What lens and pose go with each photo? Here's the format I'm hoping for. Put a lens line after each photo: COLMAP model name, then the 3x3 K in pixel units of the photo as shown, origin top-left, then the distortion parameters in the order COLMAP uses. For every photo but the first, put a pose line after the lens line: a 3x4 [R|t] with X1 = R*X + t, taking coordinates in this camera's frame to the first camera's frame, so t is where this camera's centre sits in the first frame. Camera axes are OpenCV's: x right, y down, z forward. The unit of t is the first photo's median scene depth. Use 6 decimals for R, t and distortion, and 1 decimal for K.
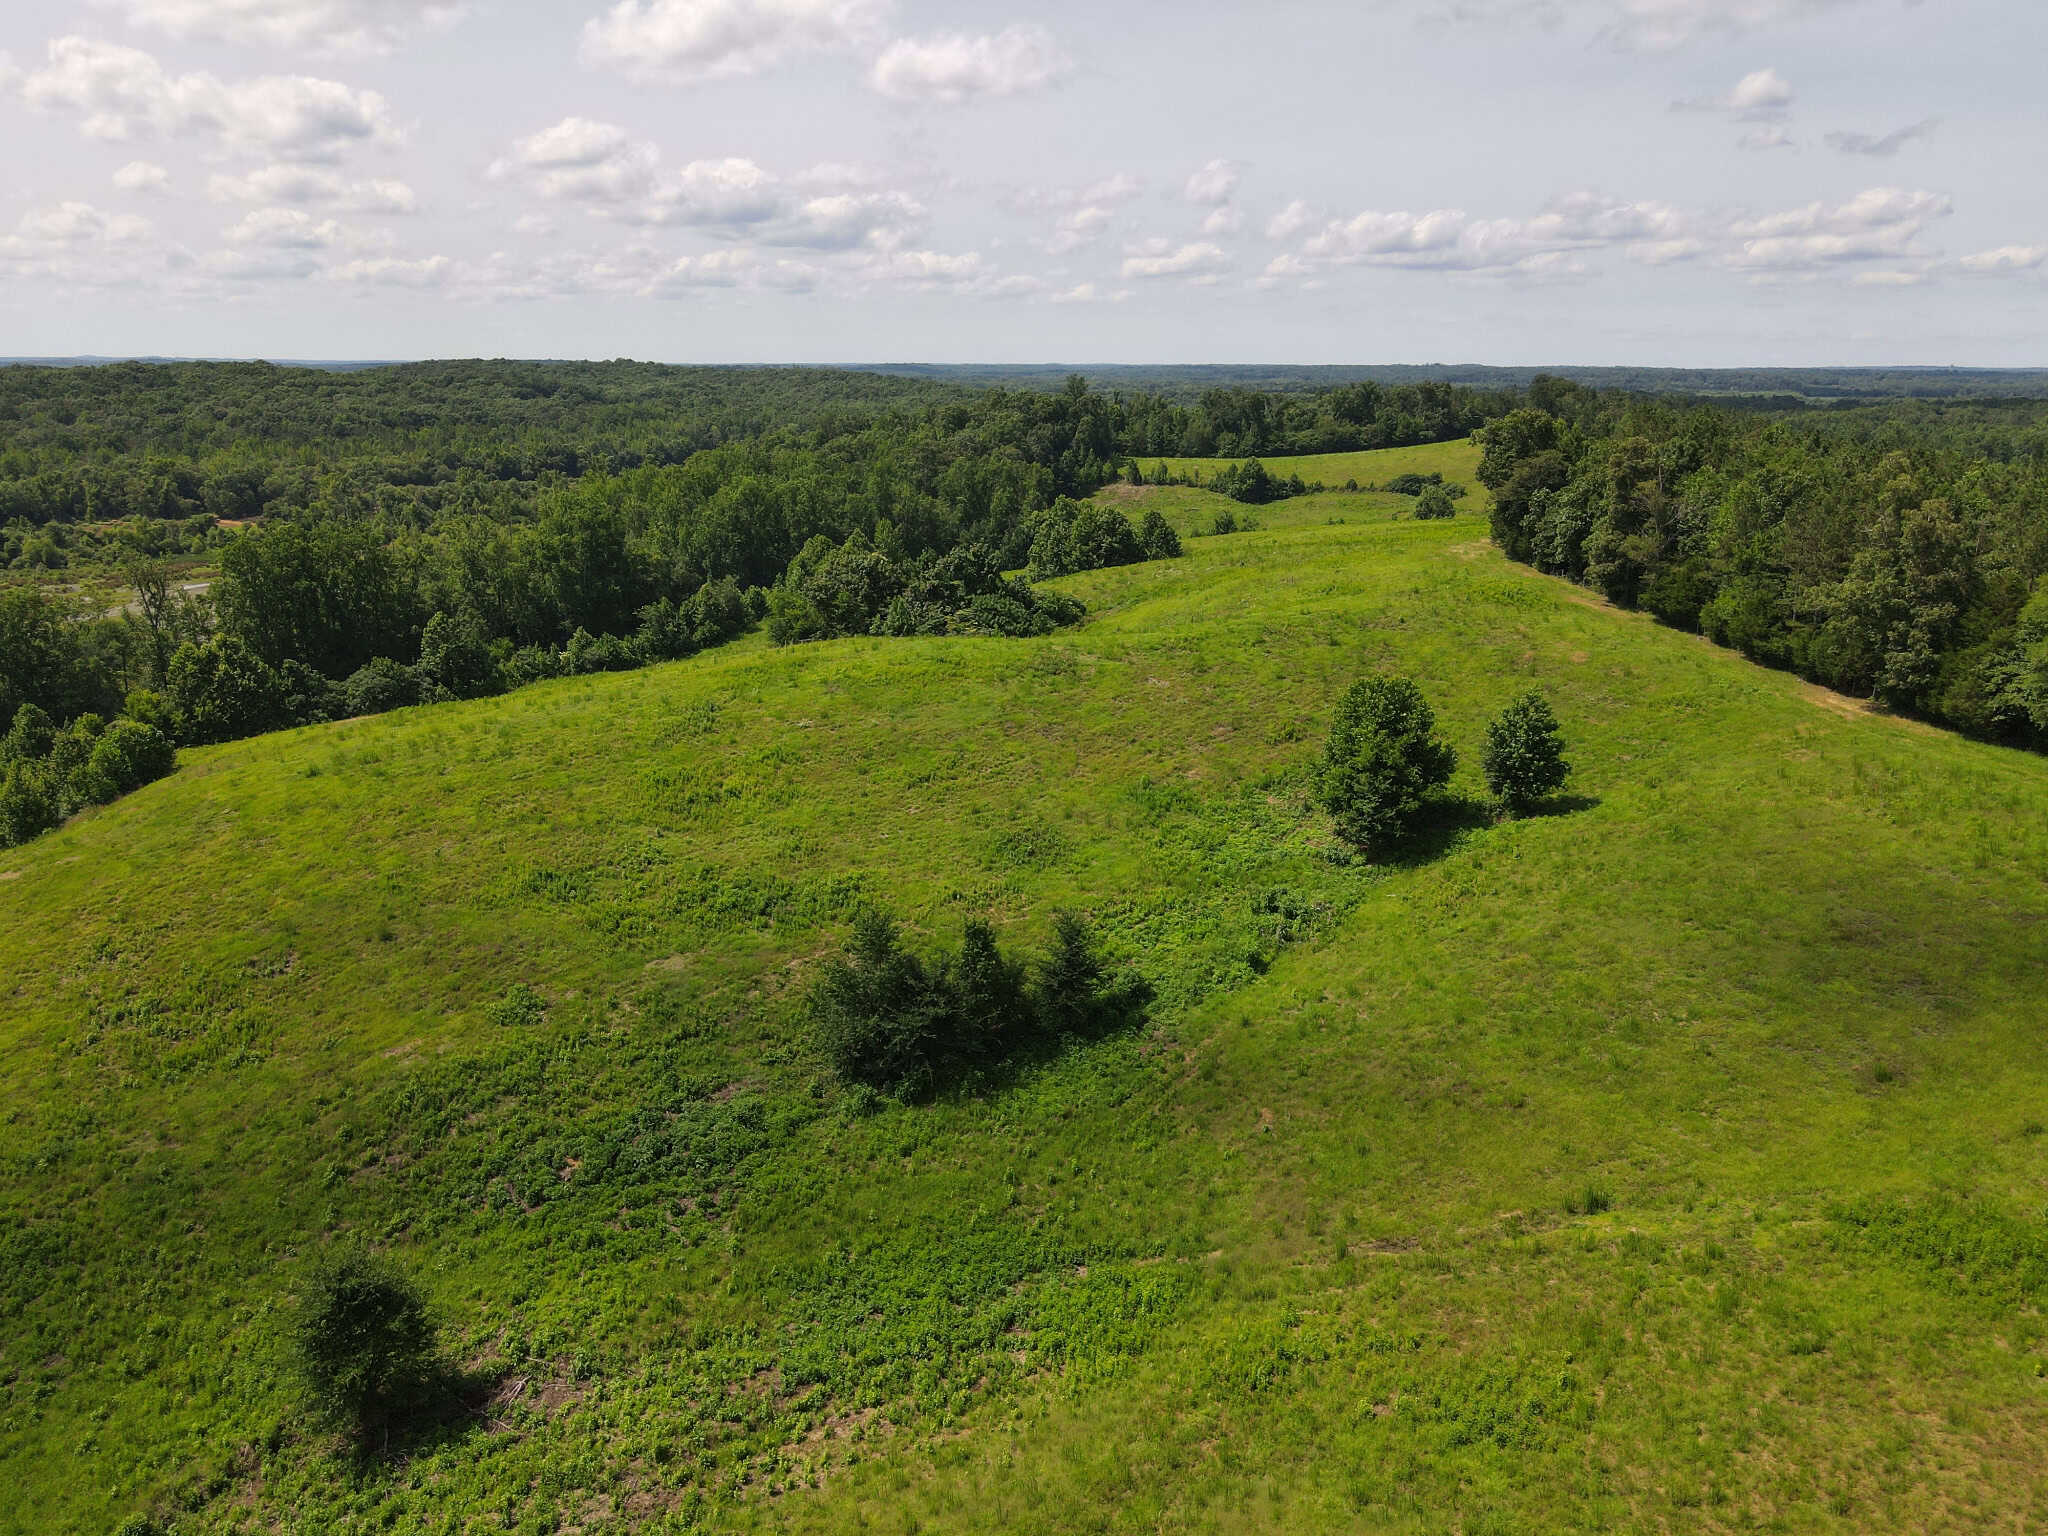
lens RADIAL K [[1494.8, 0, 1024.0], [0, 1494.8, 768.0], [0, 0, 1]] dist [0.007229, 0.002993]
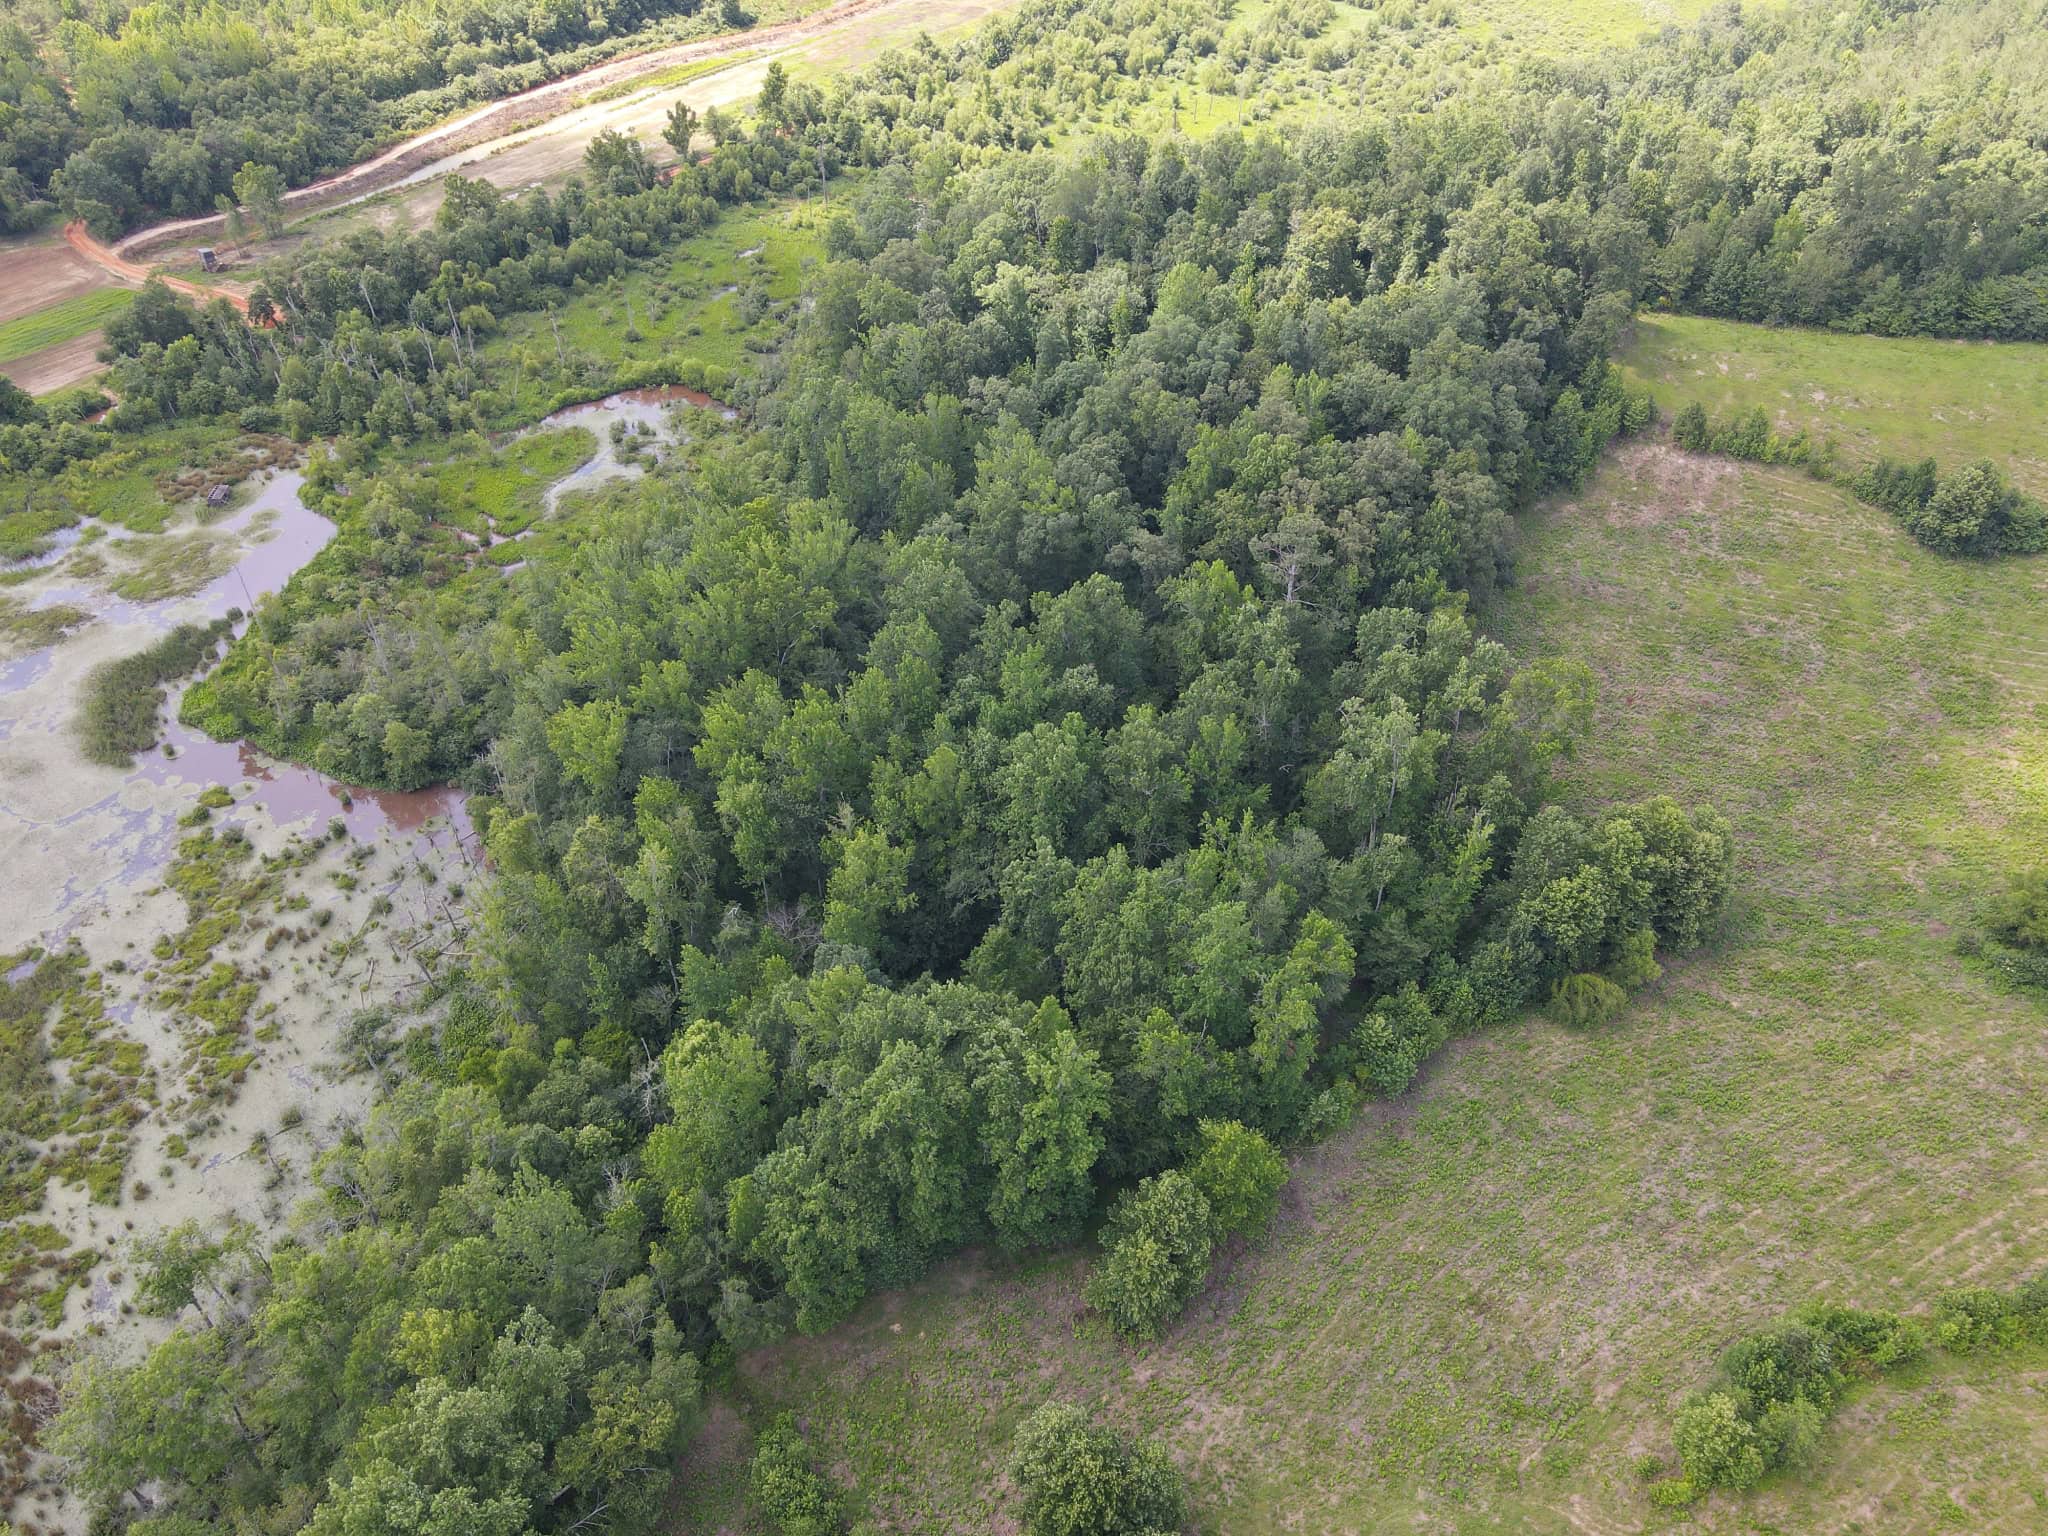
lens RADIAL K [[1494.8, 0, 1024.0], [0, 1494.8, 768.0], [0, 0, 1]] dist [0.007229, 0.002993]
pose [[0.990051, 0.091123, -0.107221, -0.423630], [-0.035154, 0.898006, 0.438576, -1.575362], [0.136250, -0.430443, 0.892275, 2.496417]]
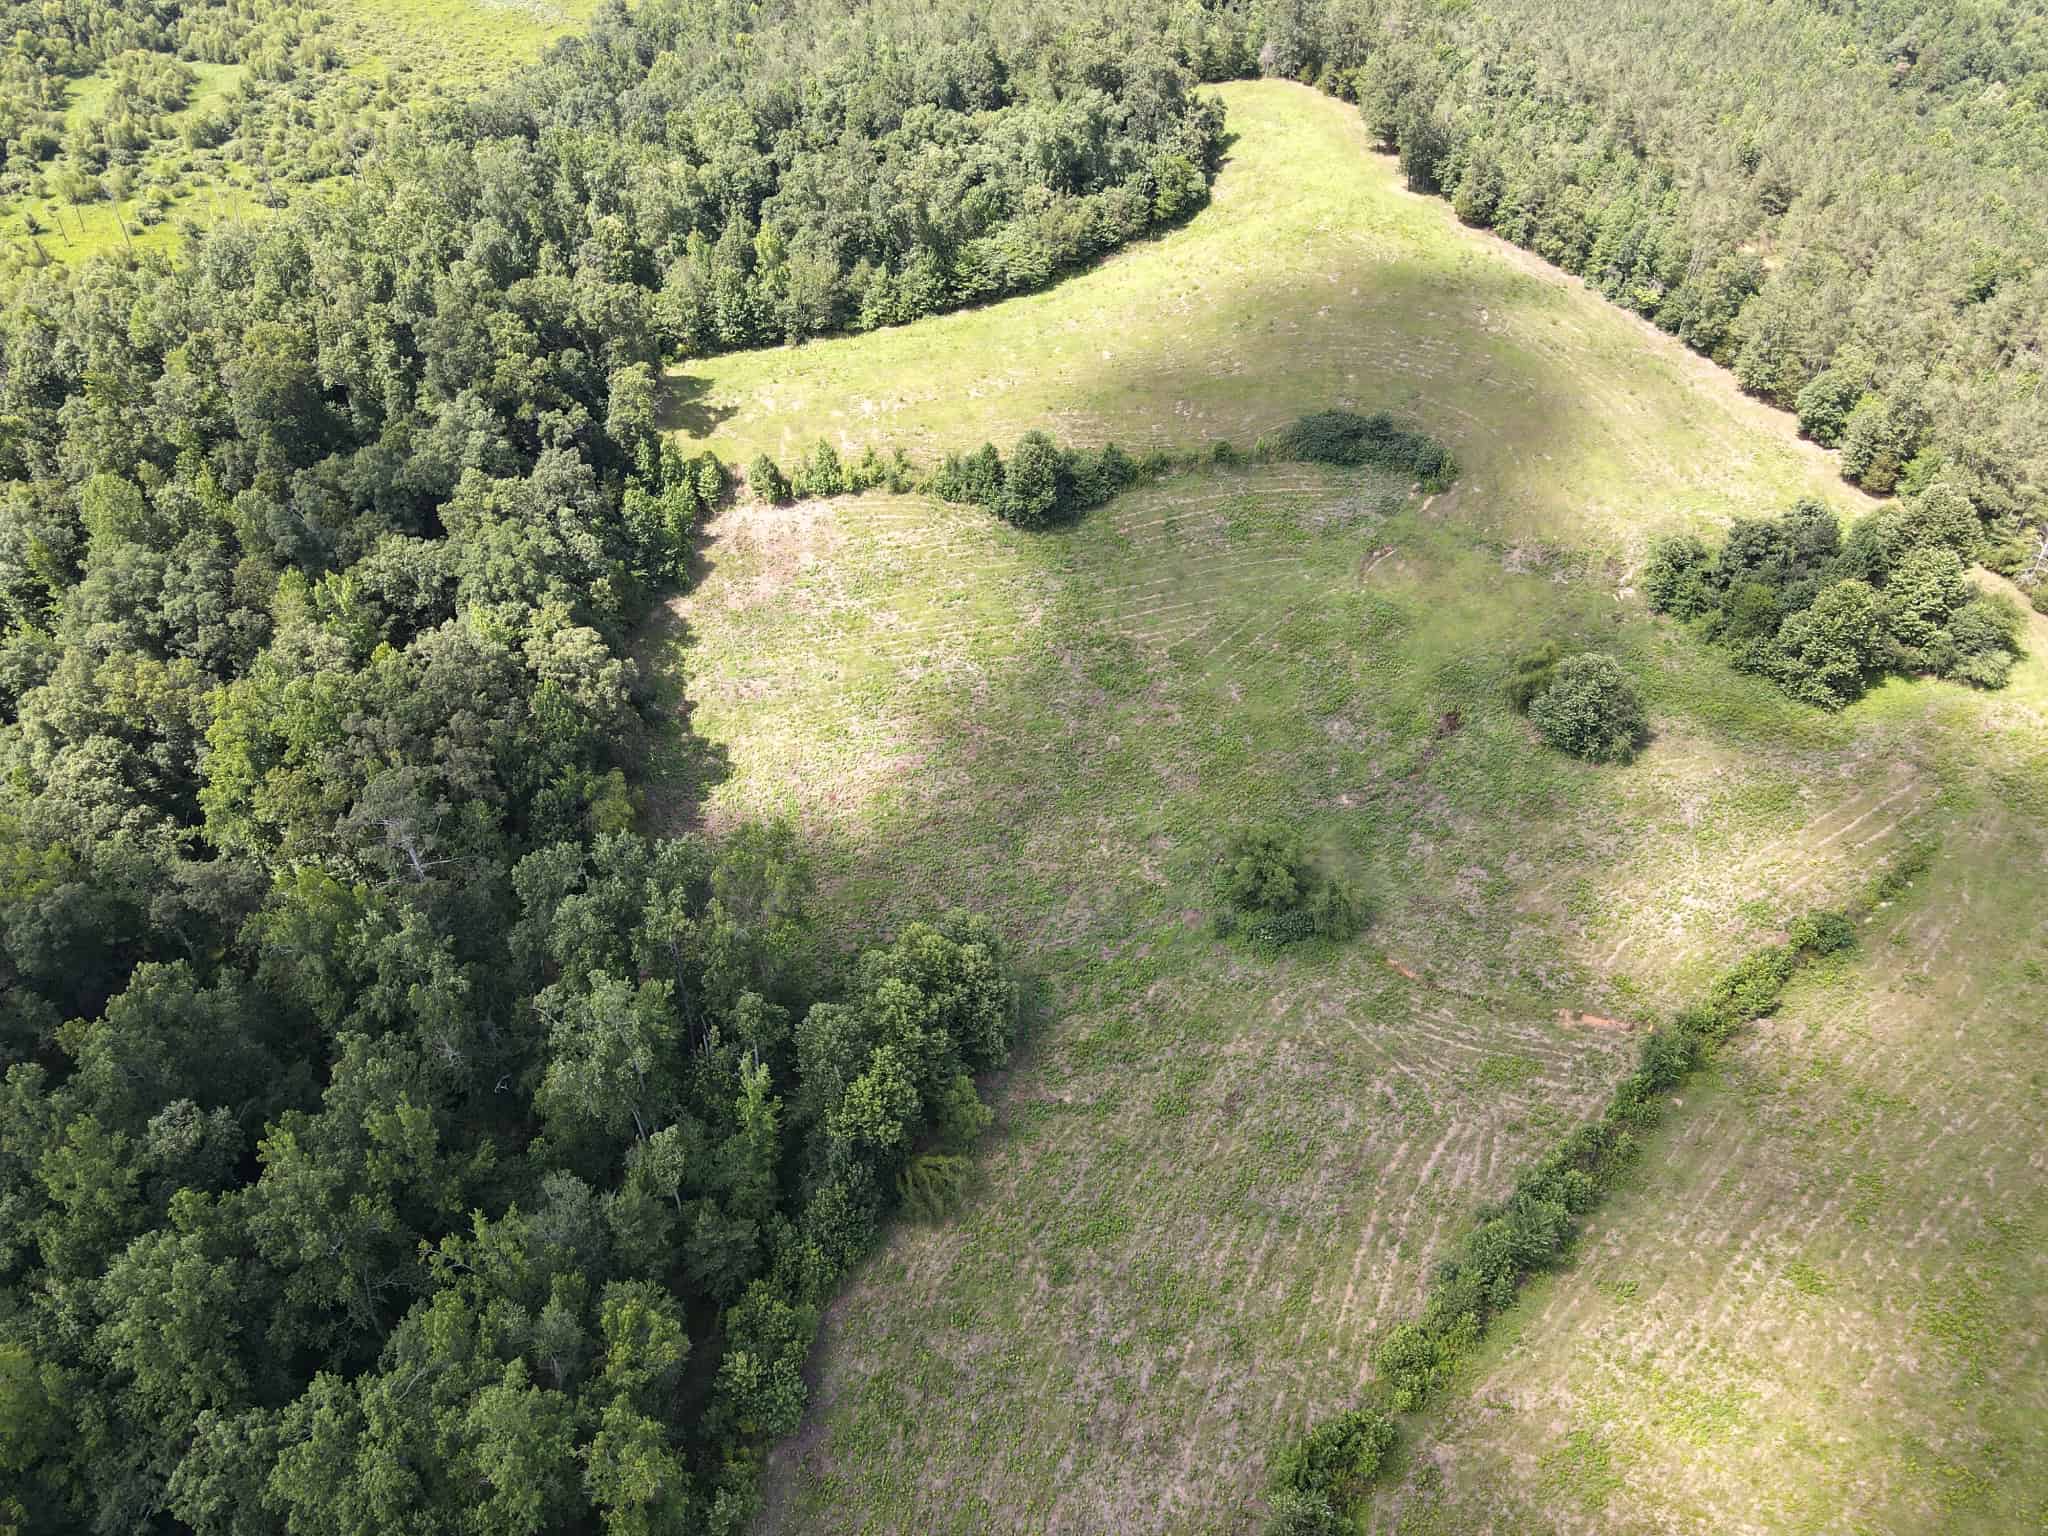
lens RADIAL K [[1494.8, 0, 1014.0], [0, 1494.8, 750.8], [0, 0, 1]] dist [0.008242, 0.005207]
pose [[0.875707, -0.314348, 0.366500, -0.288119], [0.122243, 0.878656, 0.461540, -1.686766], [-0.467112, -0.359372, 0.807873, 2.915235]]
